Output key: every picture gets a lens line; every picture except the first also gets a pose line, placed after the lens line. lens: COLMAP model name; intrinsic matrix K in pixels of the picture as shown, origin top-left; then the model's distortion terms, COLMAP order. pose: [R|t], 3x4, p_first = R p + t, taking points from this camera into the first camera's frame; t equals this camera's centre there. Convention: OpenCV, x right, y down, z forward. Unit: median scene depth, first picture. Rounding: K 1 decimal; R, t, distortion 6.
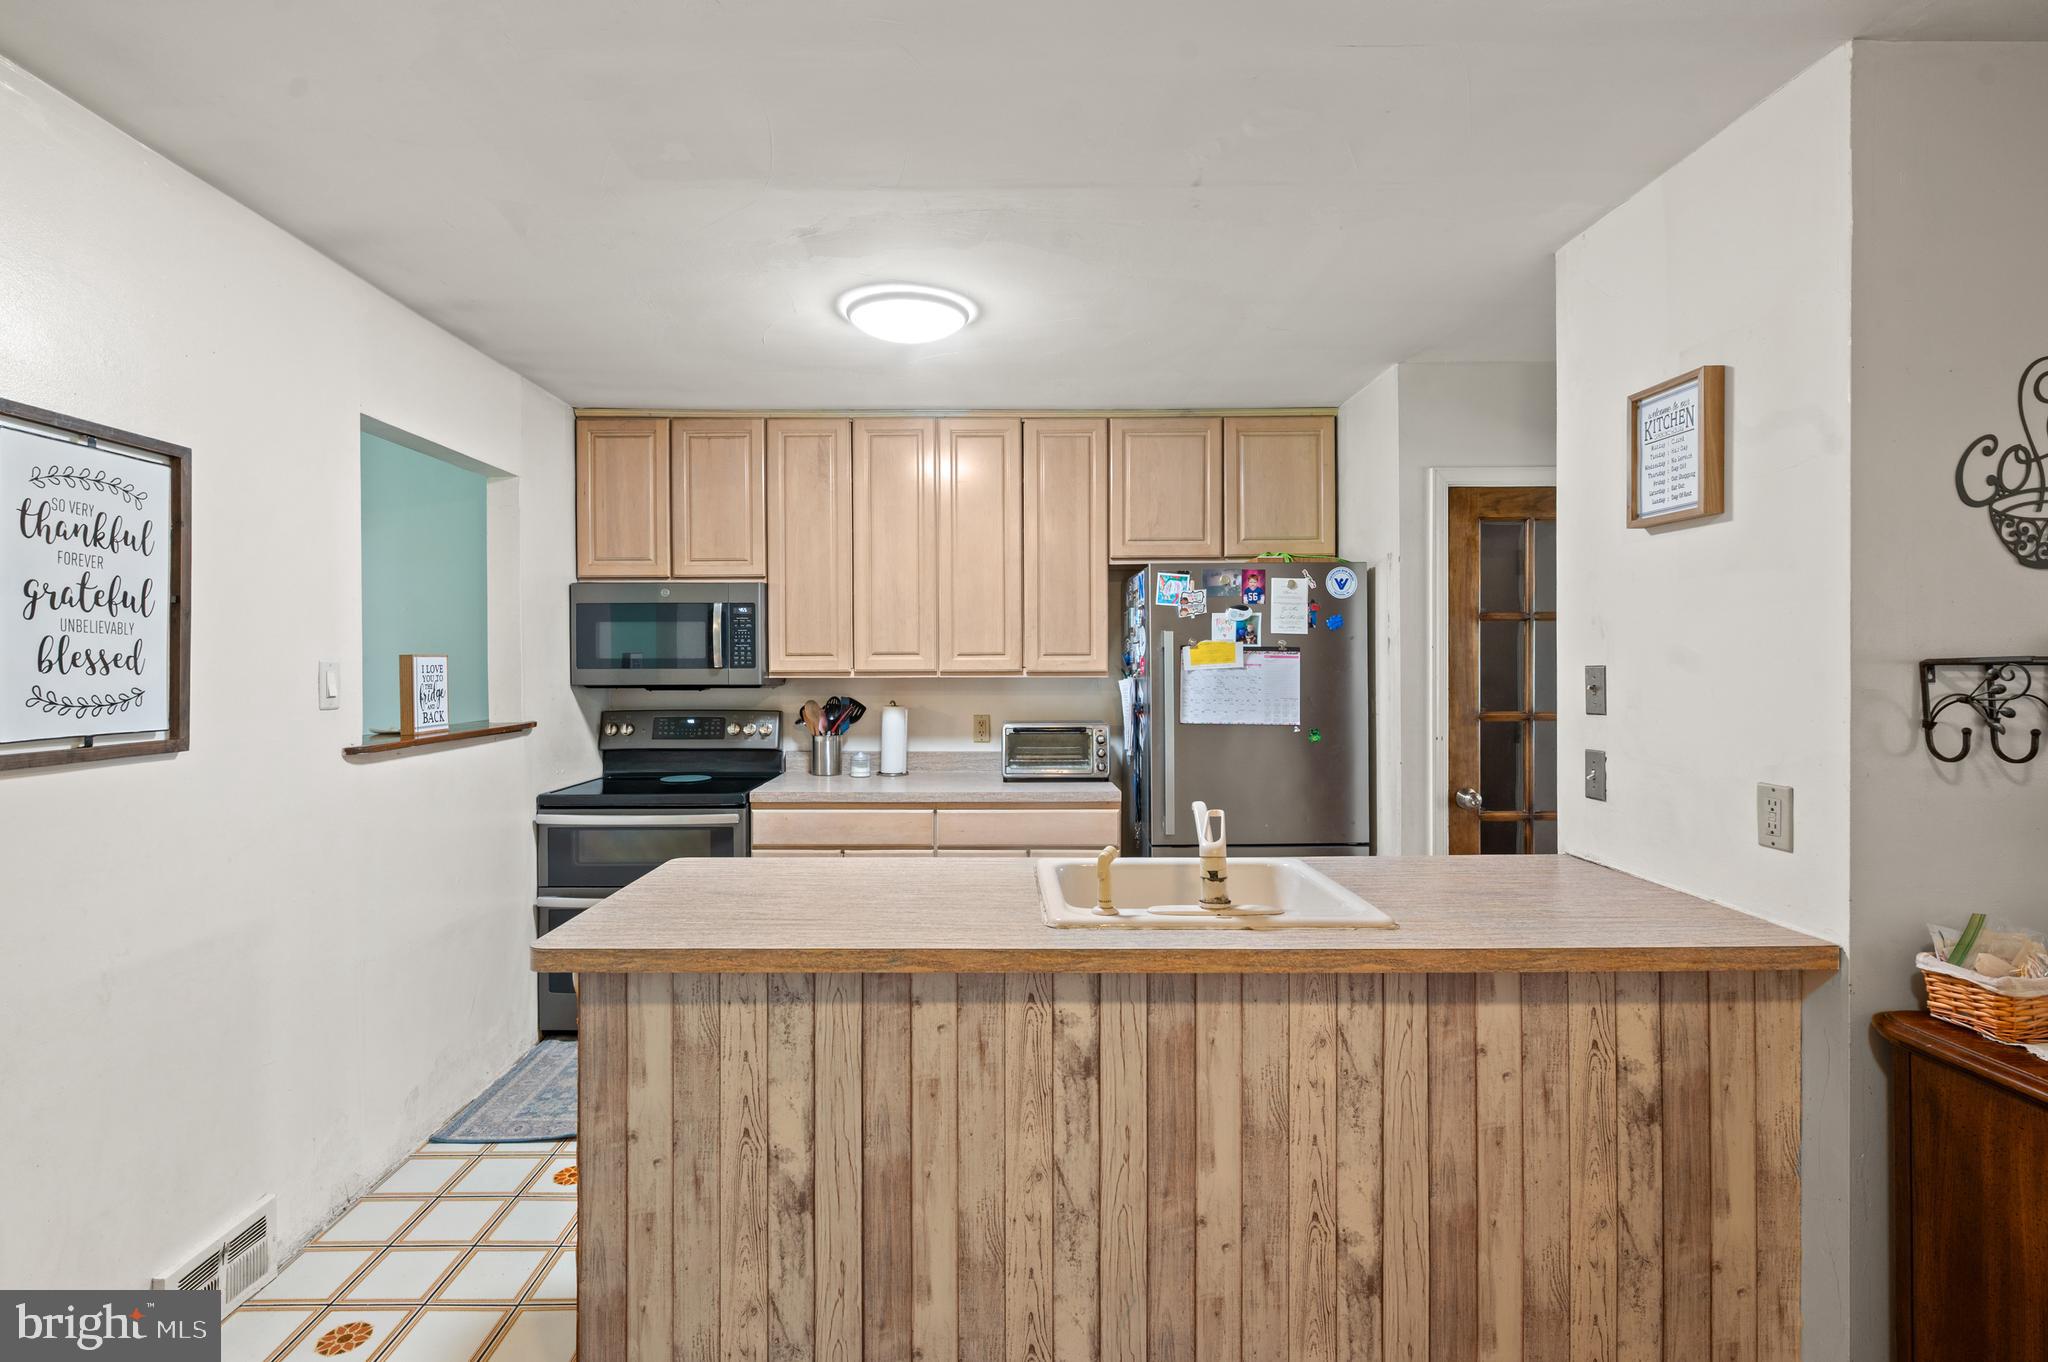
lens RADIAL K [[944.0, 0, 994.0], [0, 944.0, 662.0], [0, 0, 1]] dist [-0.002081, 0.000799]
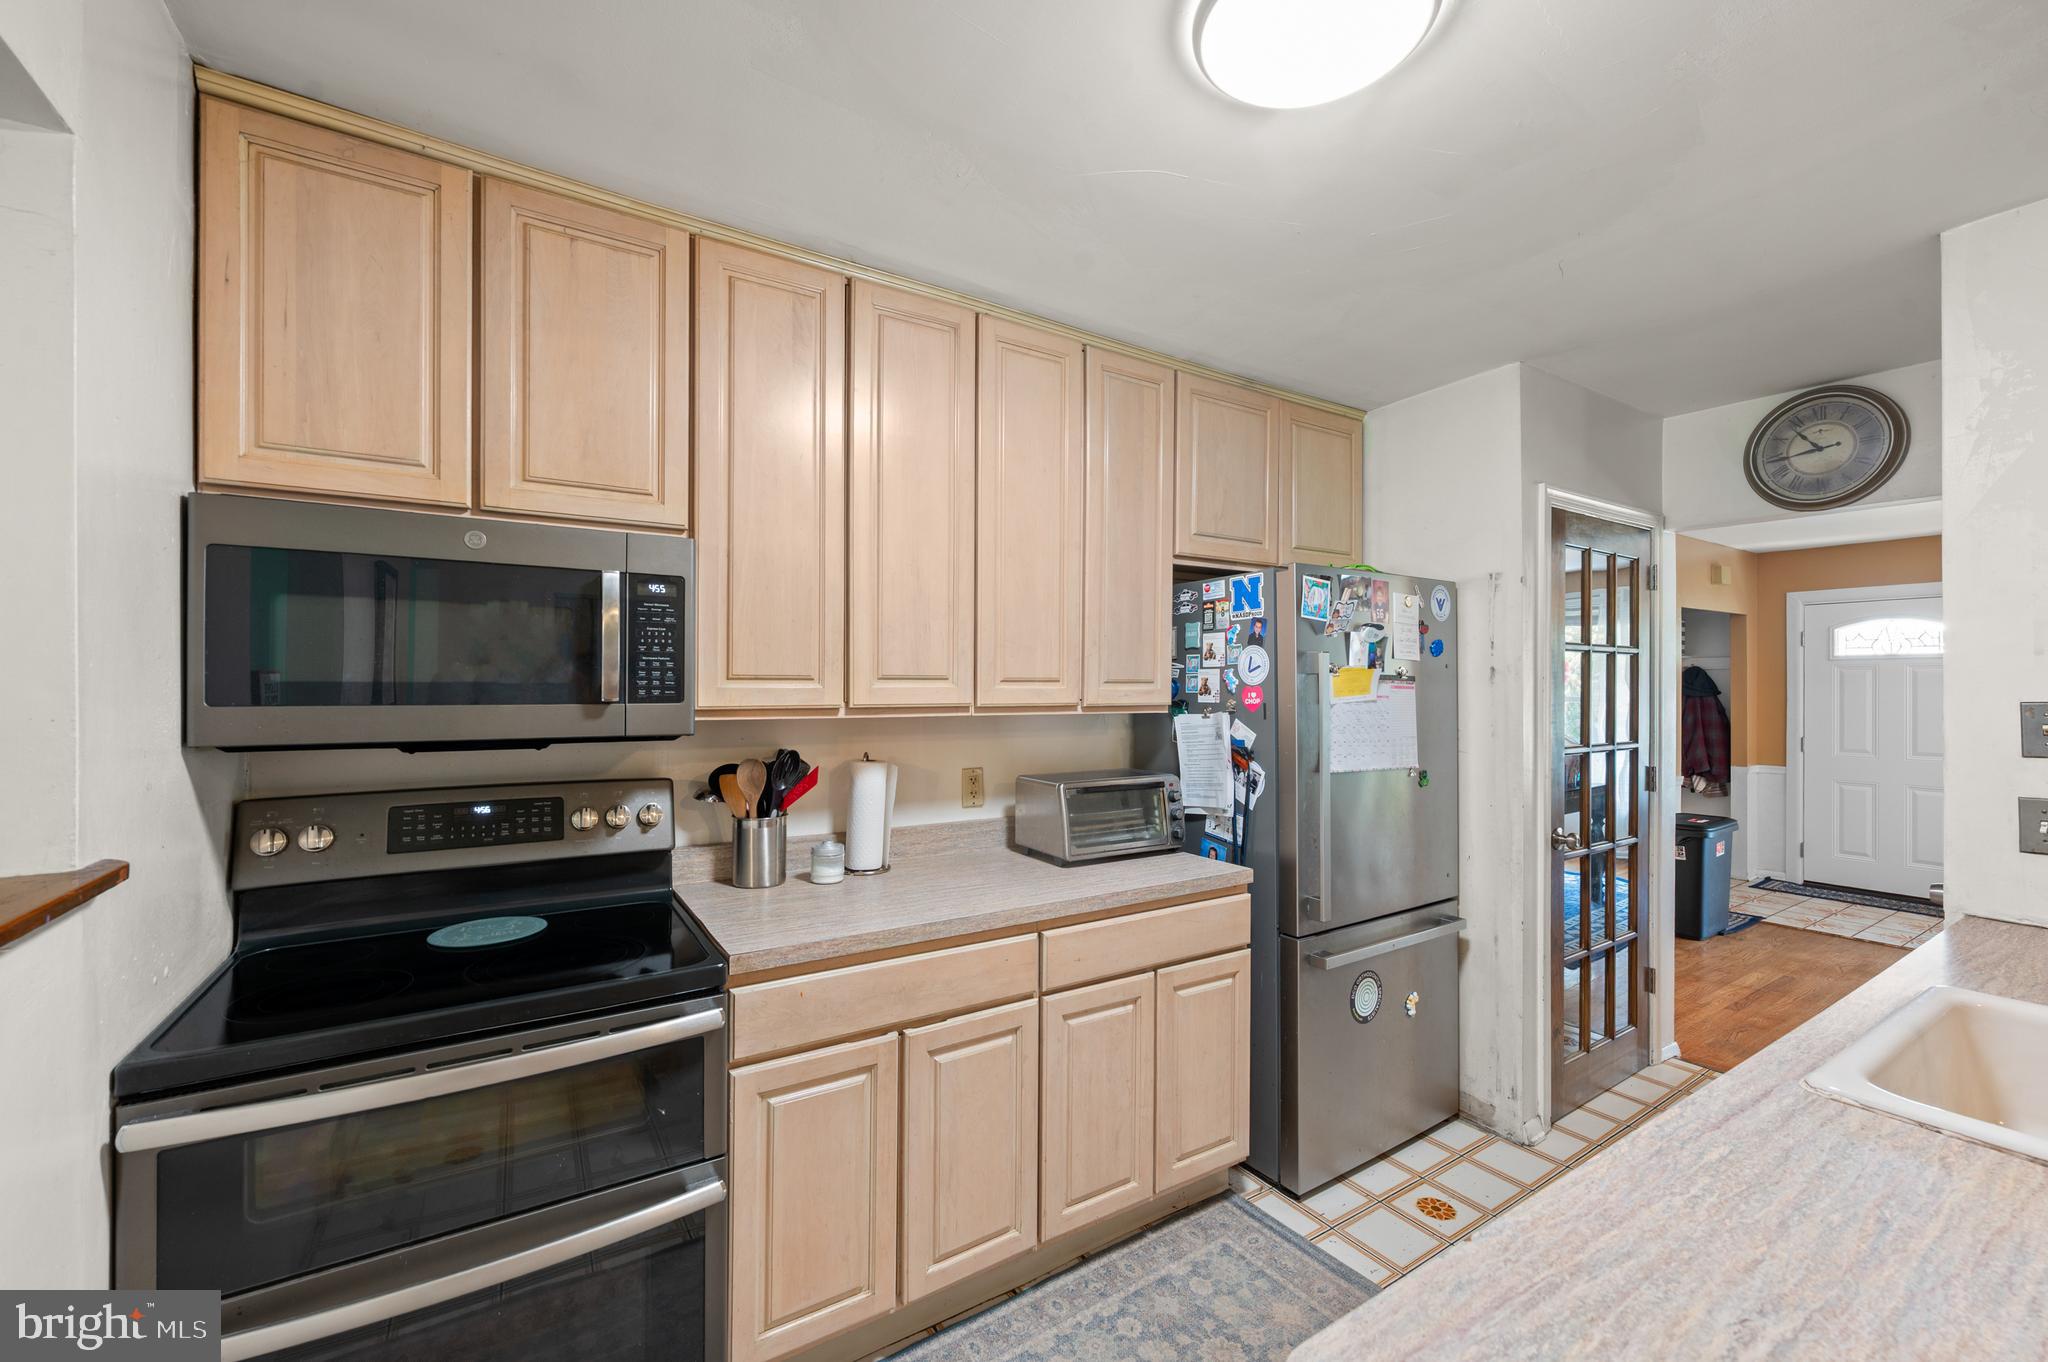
lens RADIAL K [[831.2, 0, 1035.2], [0, 831.2, 683.2], [0, 0, 1]] dist [0.001146, -0.000410]
pose [[0.839188, 0.008072, 0.543781, -0.370601], [-0.004726, 0.999960, -0.007549, -0.001944], [-0.543821, 0.003765, 0.839193, 0.559061]]
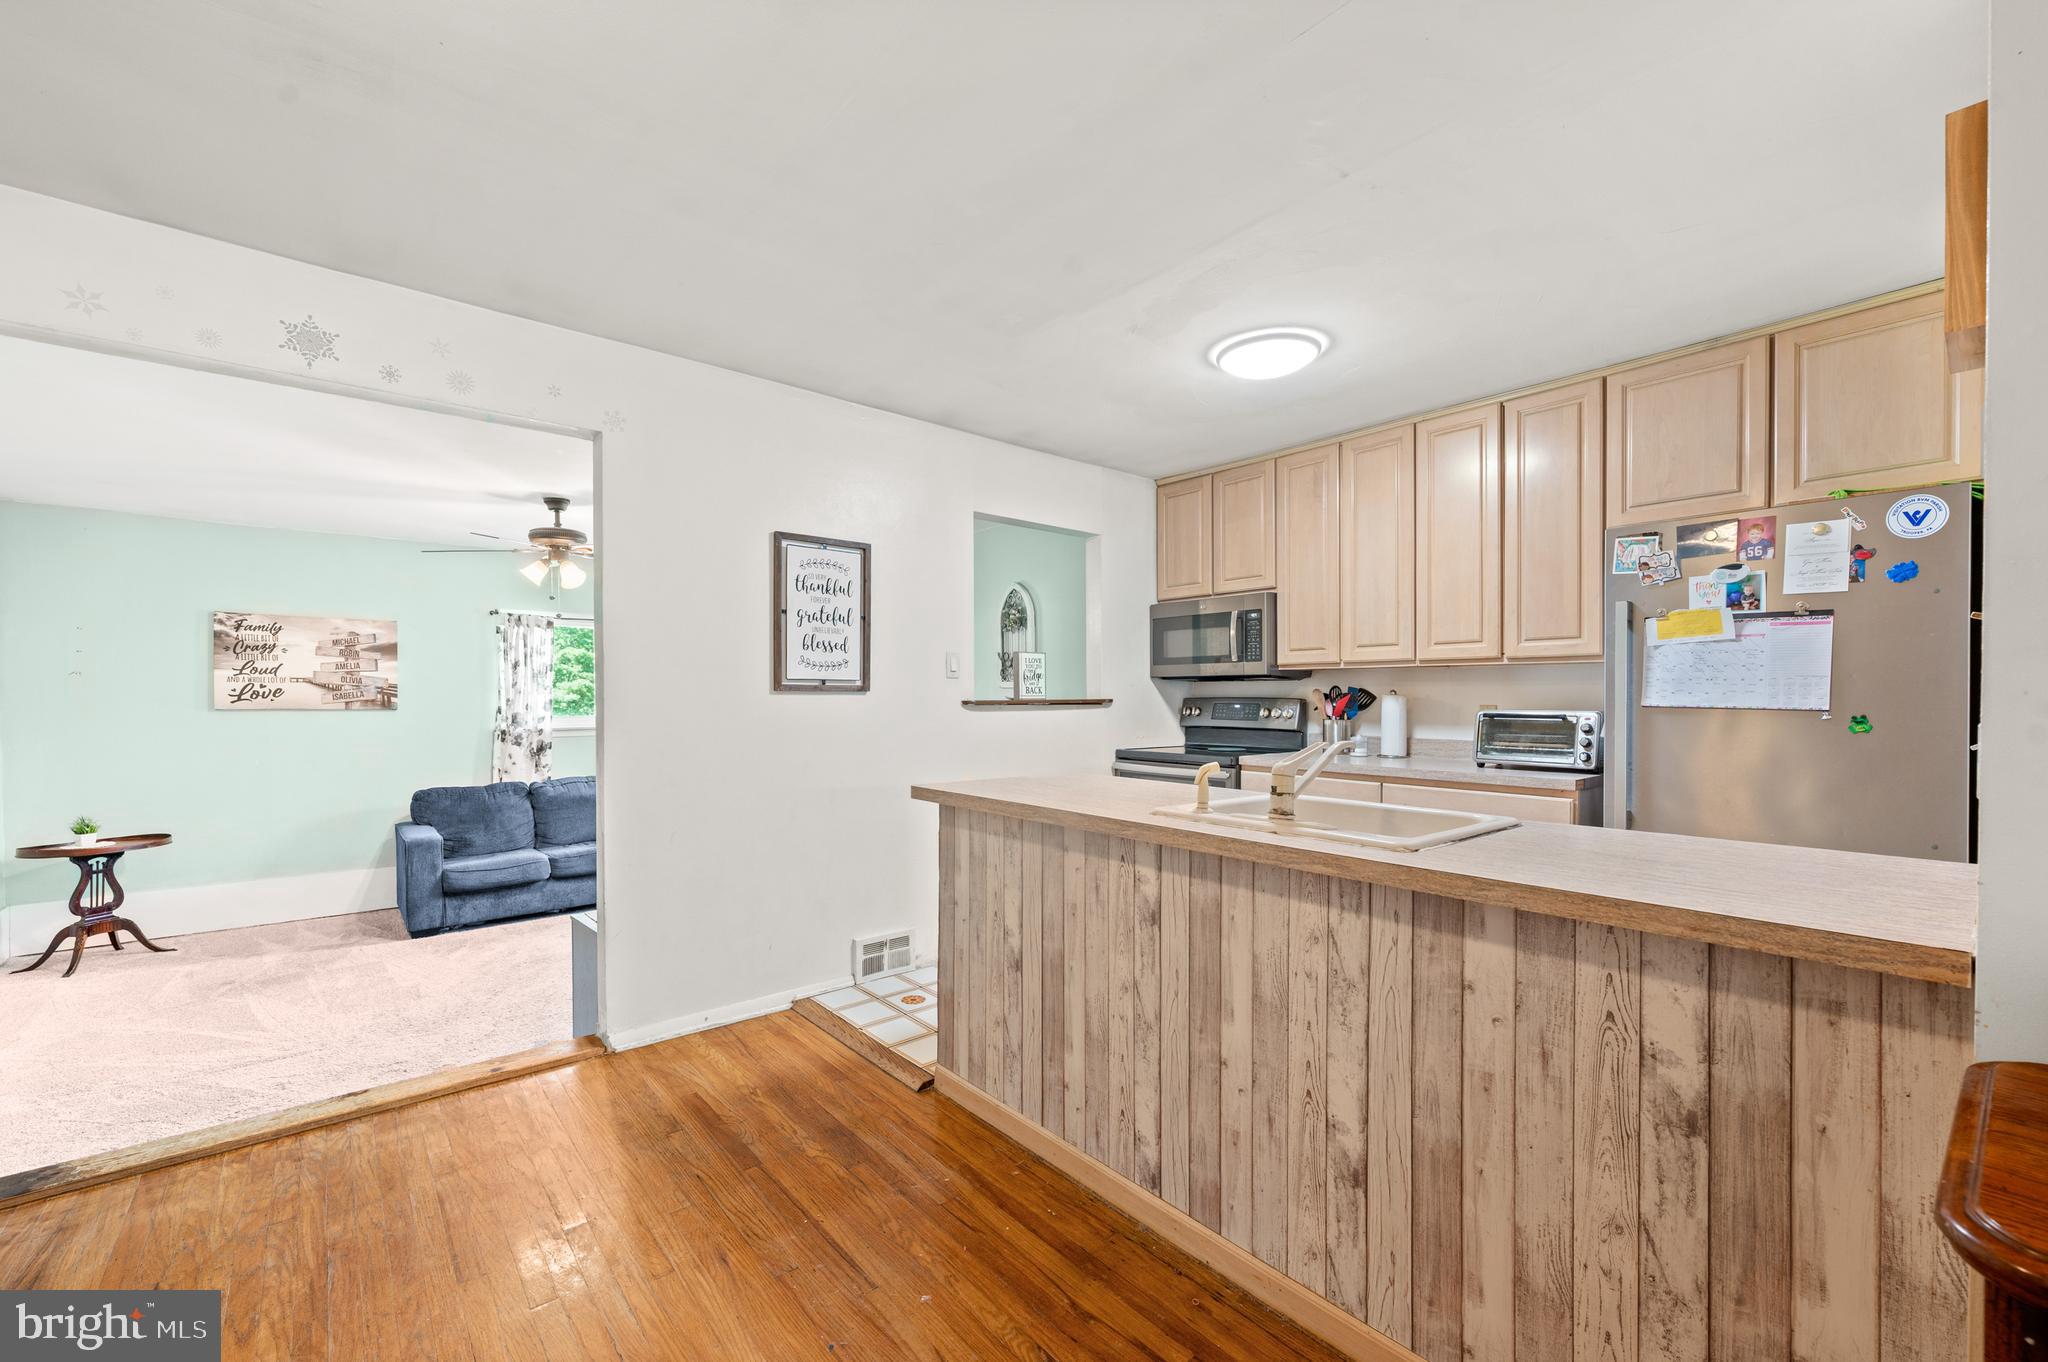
lens RADIAL K [[831.2, 0, 1014.2], [0, 831.2, 706.3], [0, 0, 1]] dist [0.001146, -0.000410]
pose [[0.635244, 0.013657, -0.772190, 0.425754], [-0.004353, 0.999891, 0.014103, 0.057058], [0.772299, -0.005597, 0.635235, 0.052485]]
